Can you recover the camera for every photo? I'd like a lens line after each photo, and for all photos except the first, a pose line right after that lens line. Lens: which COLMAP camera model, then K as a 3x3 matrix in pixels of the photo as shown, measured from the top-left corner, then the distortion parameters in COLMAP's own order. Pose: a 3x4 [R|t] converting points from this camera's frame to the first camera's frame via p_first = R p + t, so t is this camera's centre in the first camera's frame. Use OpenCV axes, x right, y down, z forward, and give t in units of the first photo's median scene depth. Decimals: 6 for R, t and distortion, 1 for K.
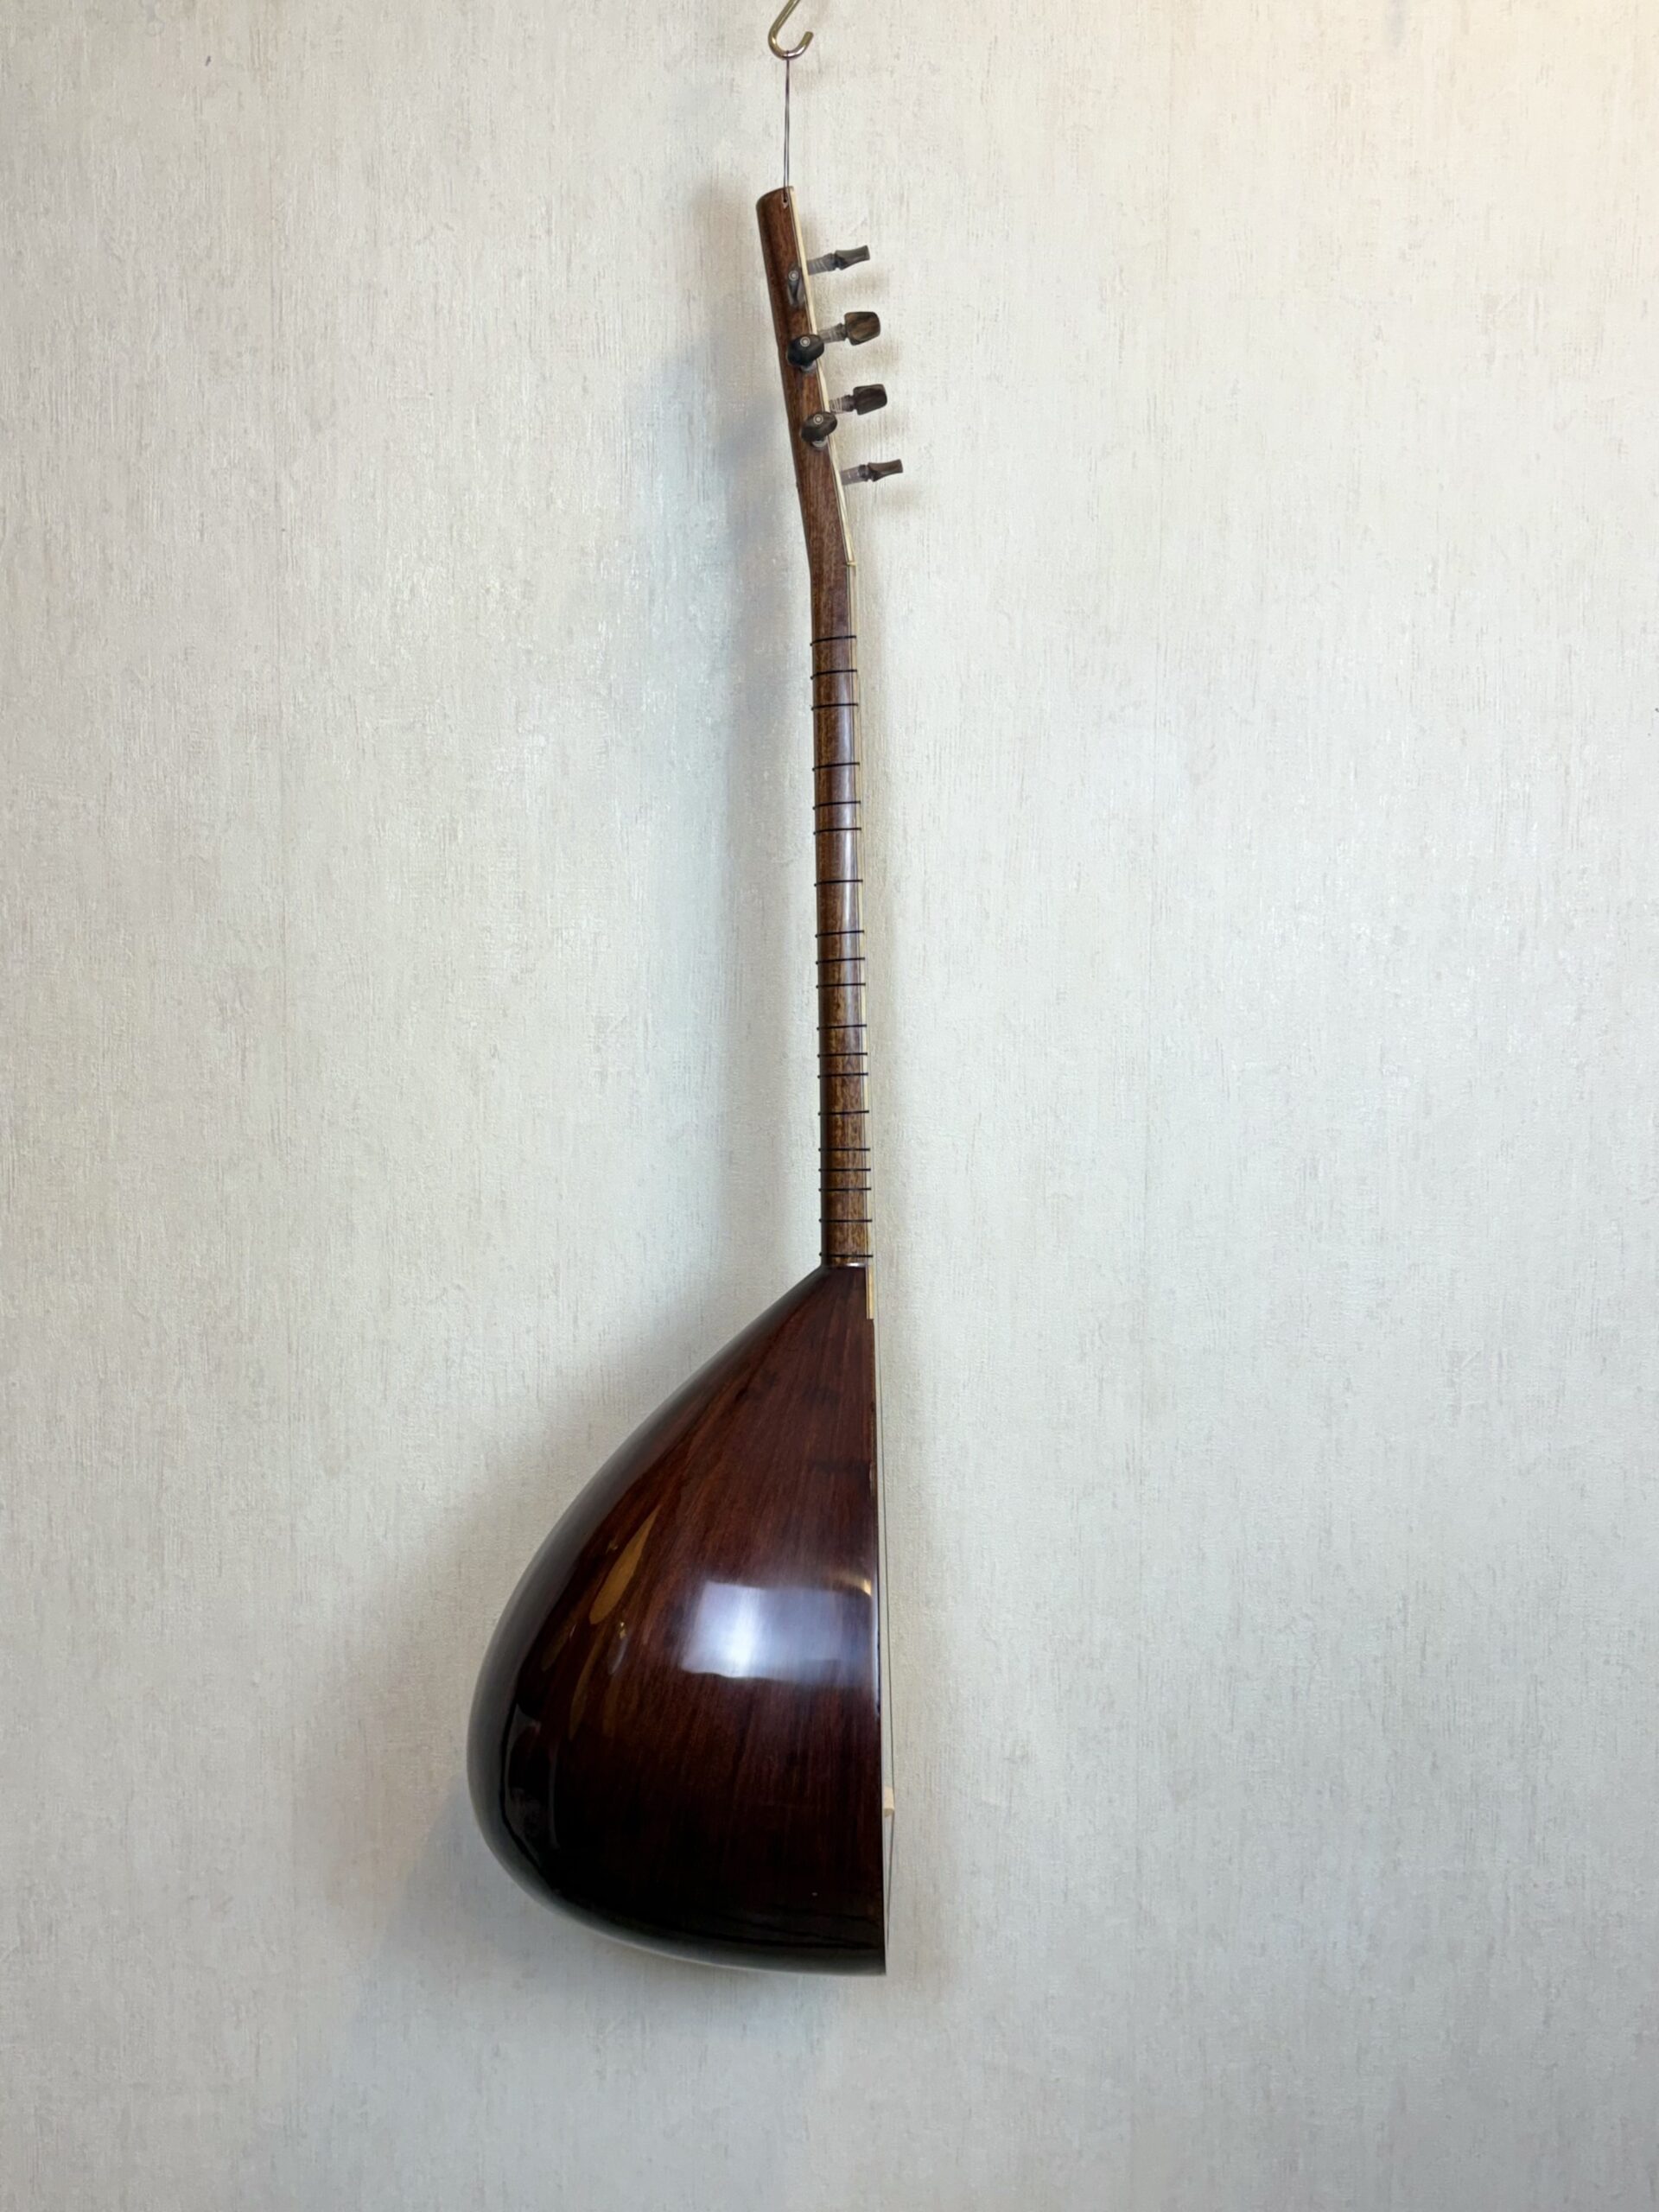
lens RADIAL K [[2361.8, 0, 851.4], [0, 2361.8, 1137.3], [0, 0, 1]] dist [0.055644, 0.000000]
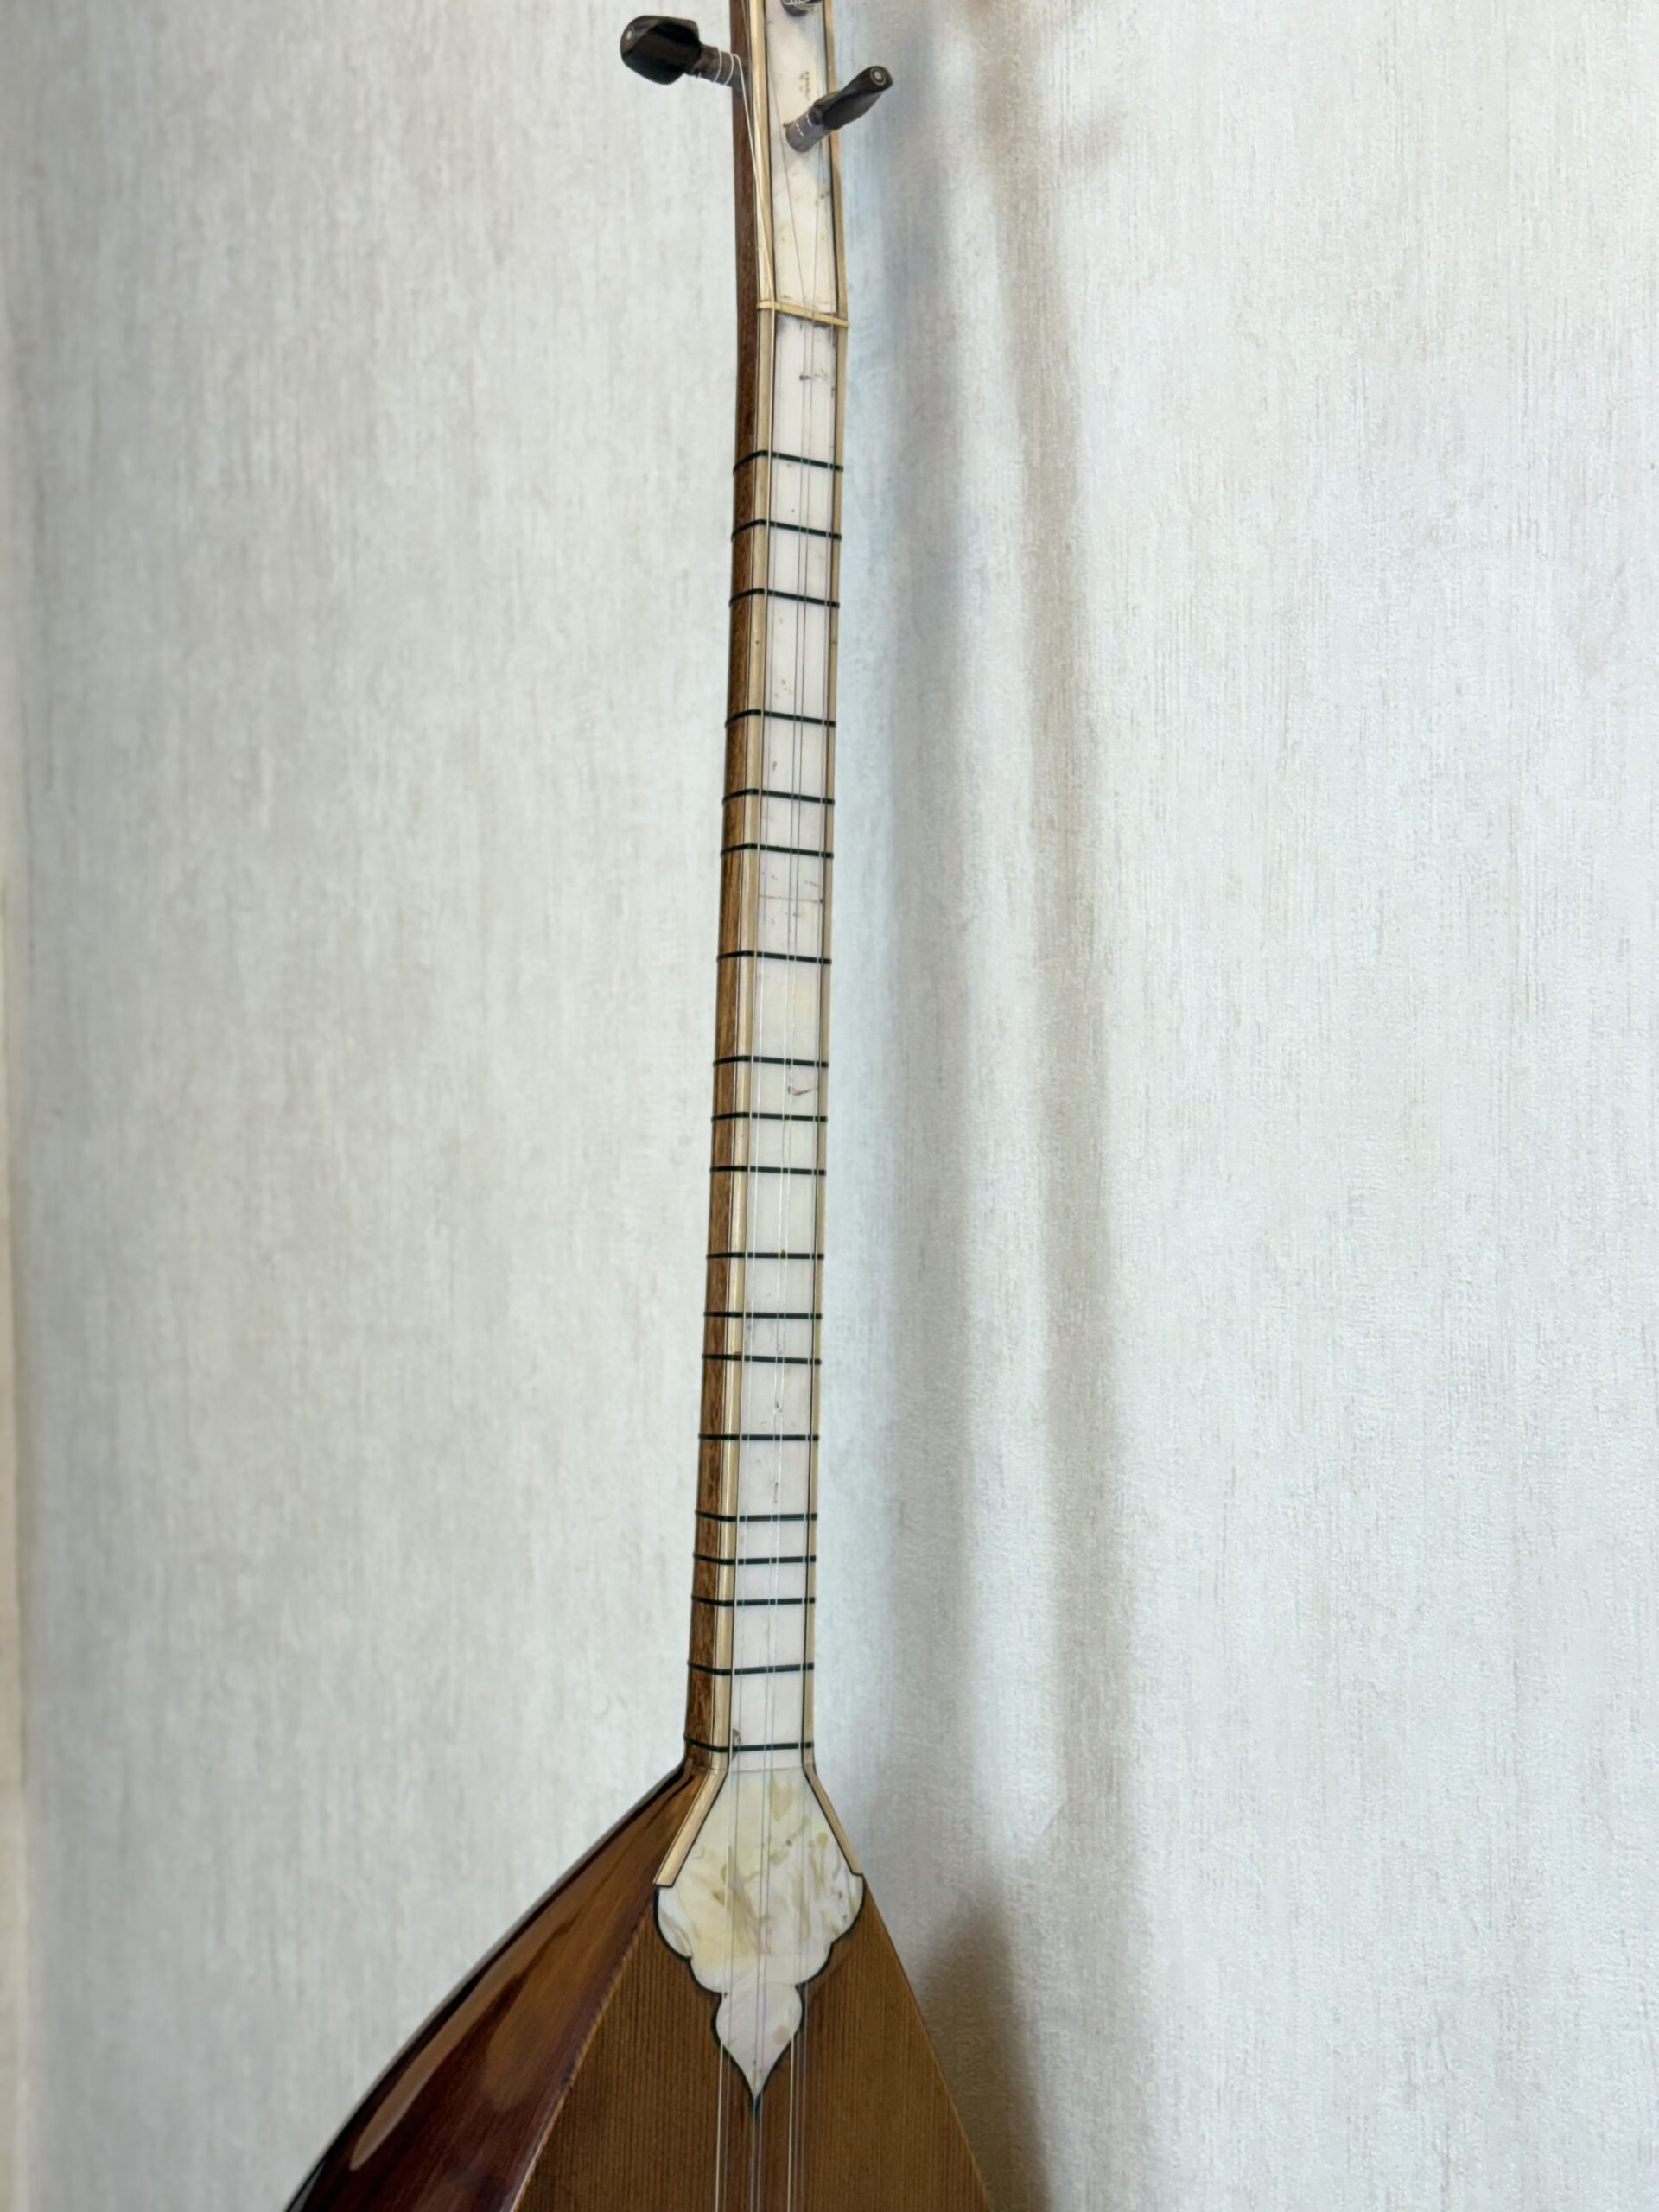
lens RADIAL K [[3395.0, 0, 832.8], [0, 3395.0, 1108.3], [0, 0, 1]] dist [0.093287, 0.000000]
pose [[0.551394, -0.004826, -0.834231, 0.545955], [-0.056485, 0.997473, -0.043105, -0.045826], [0.832331, 0.070889, 0.549727, 0.589730]]
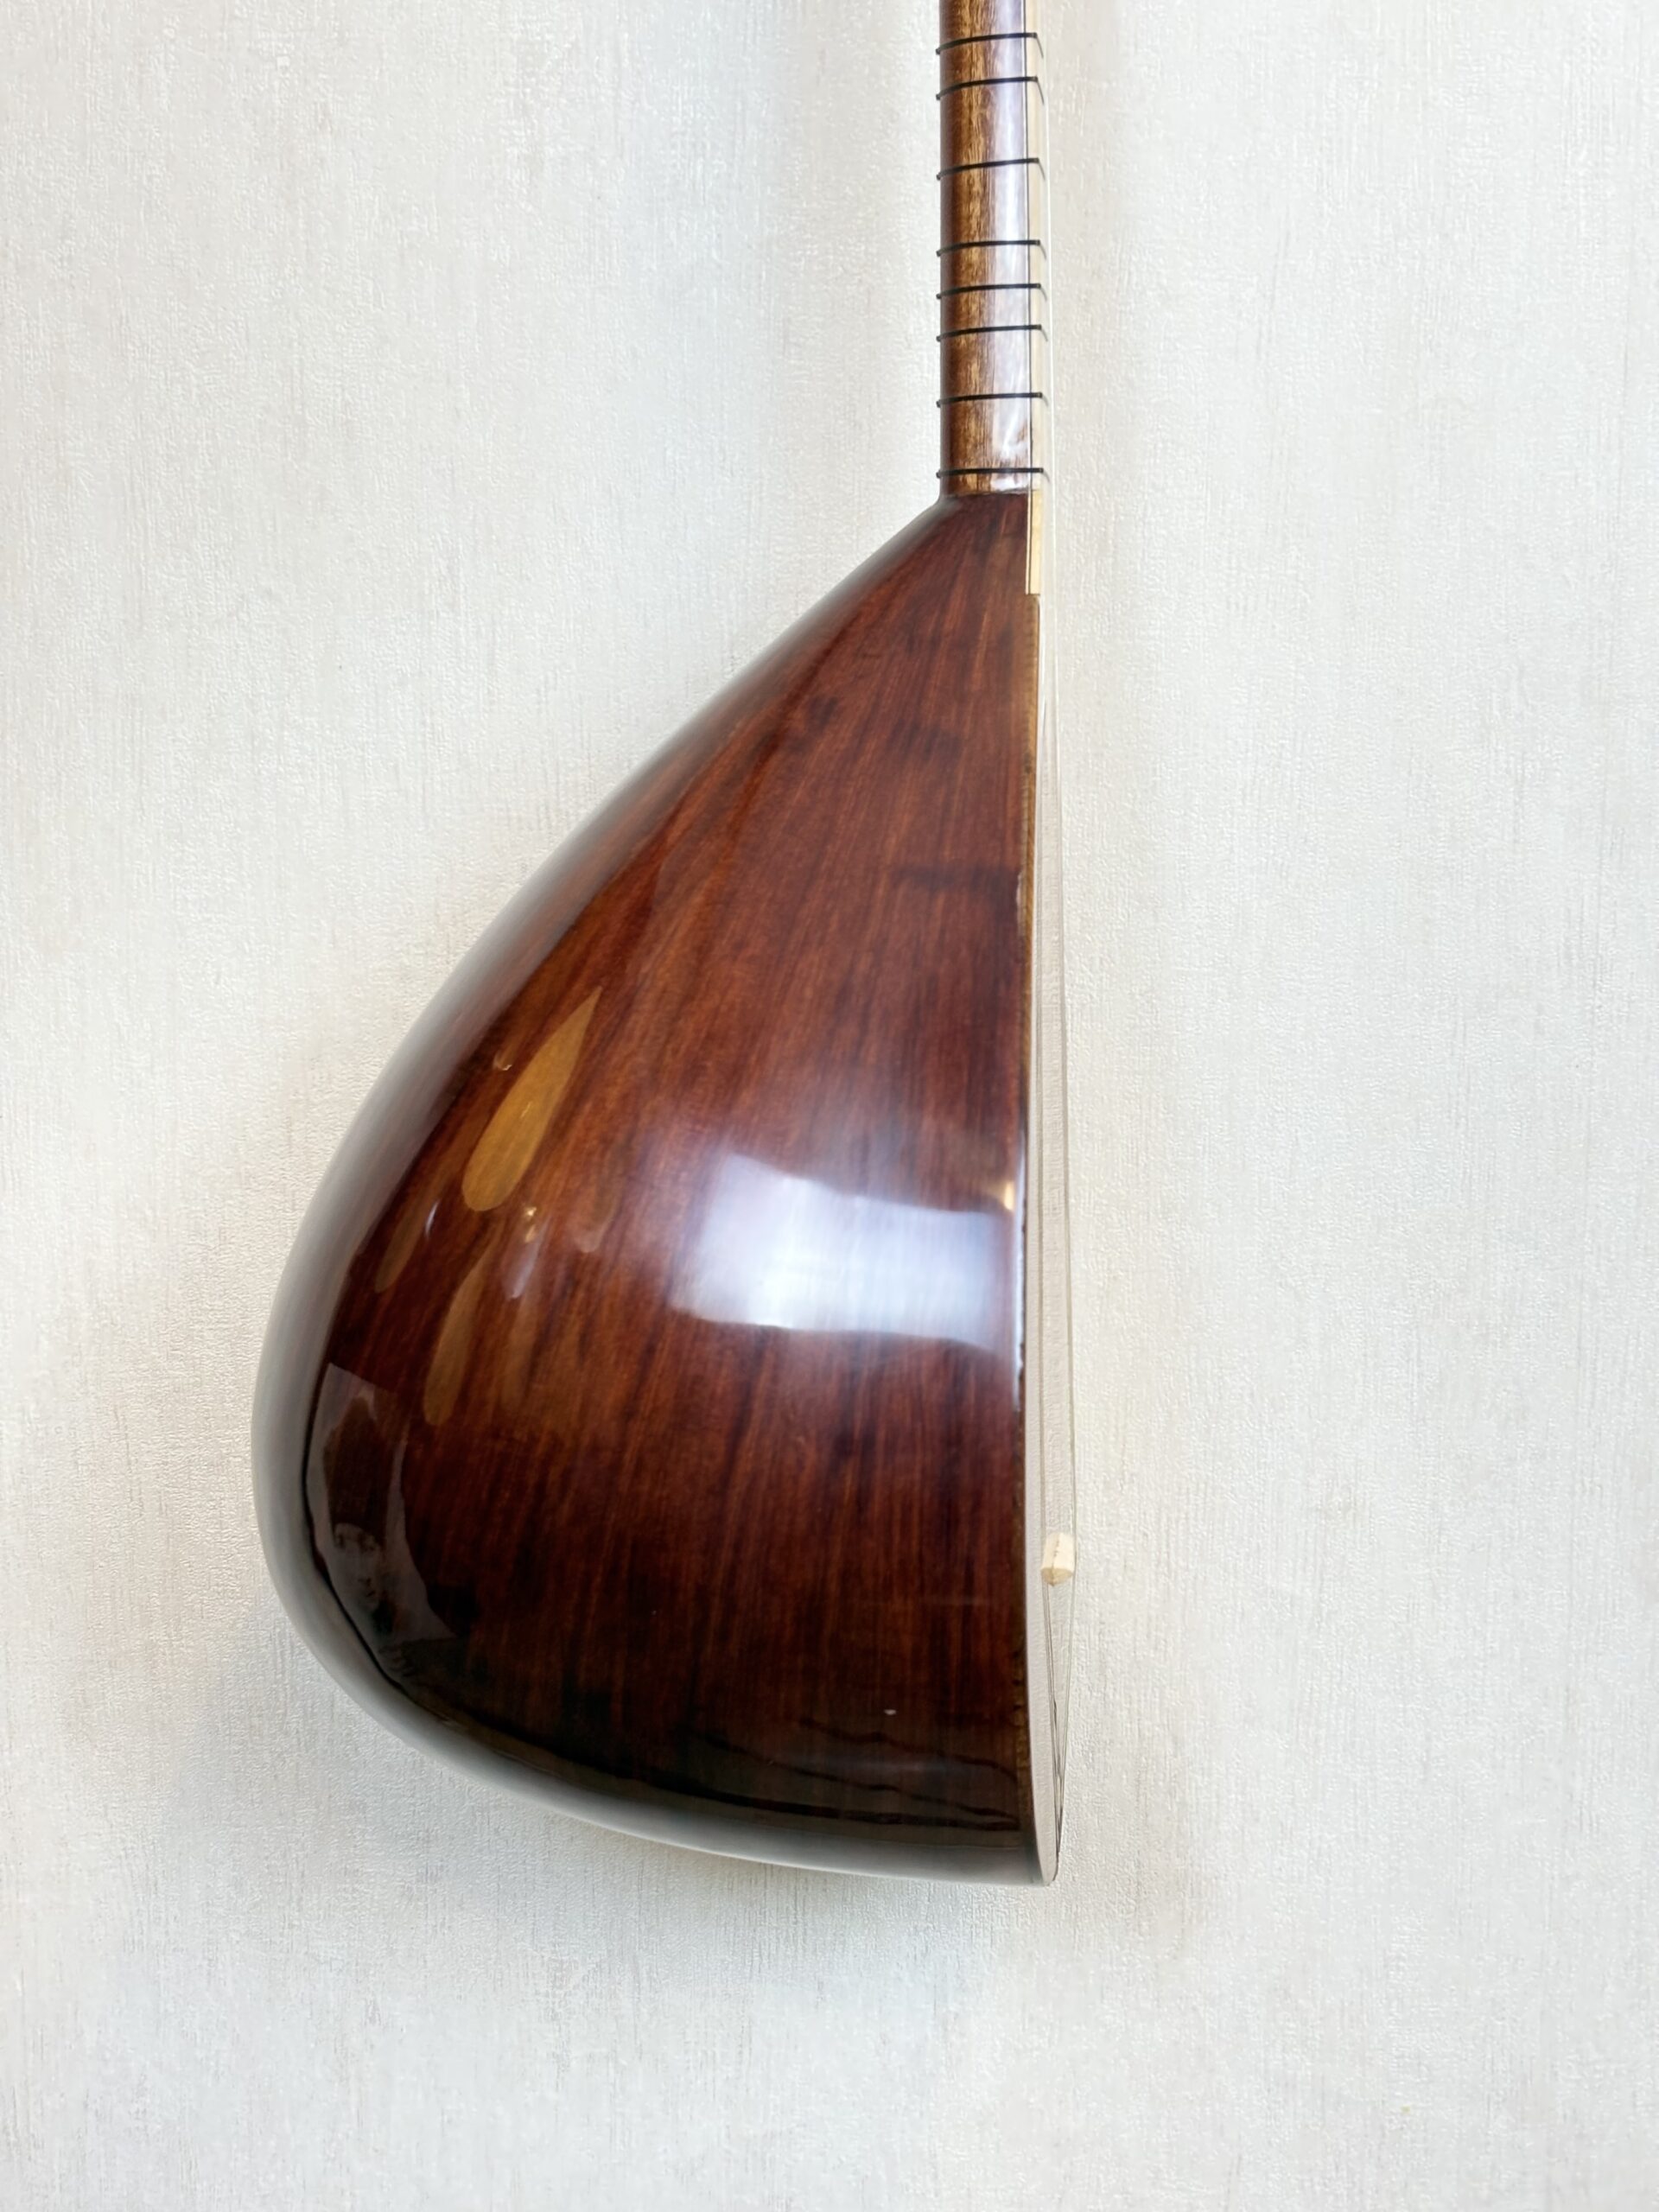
lens RADIAL K [[3395.0, 0, 814.9], [0, 3395.0, 1166.2], [0, 0, 1]] dist [0.093287, 0.000000]
pose [[0.993268, 0.014530, -0.114922, 0.042171], [-0.002156, 0.994249, 0.107071, 0.109006], [0.115817, -0.106102, 0.987587, 0.259166]]
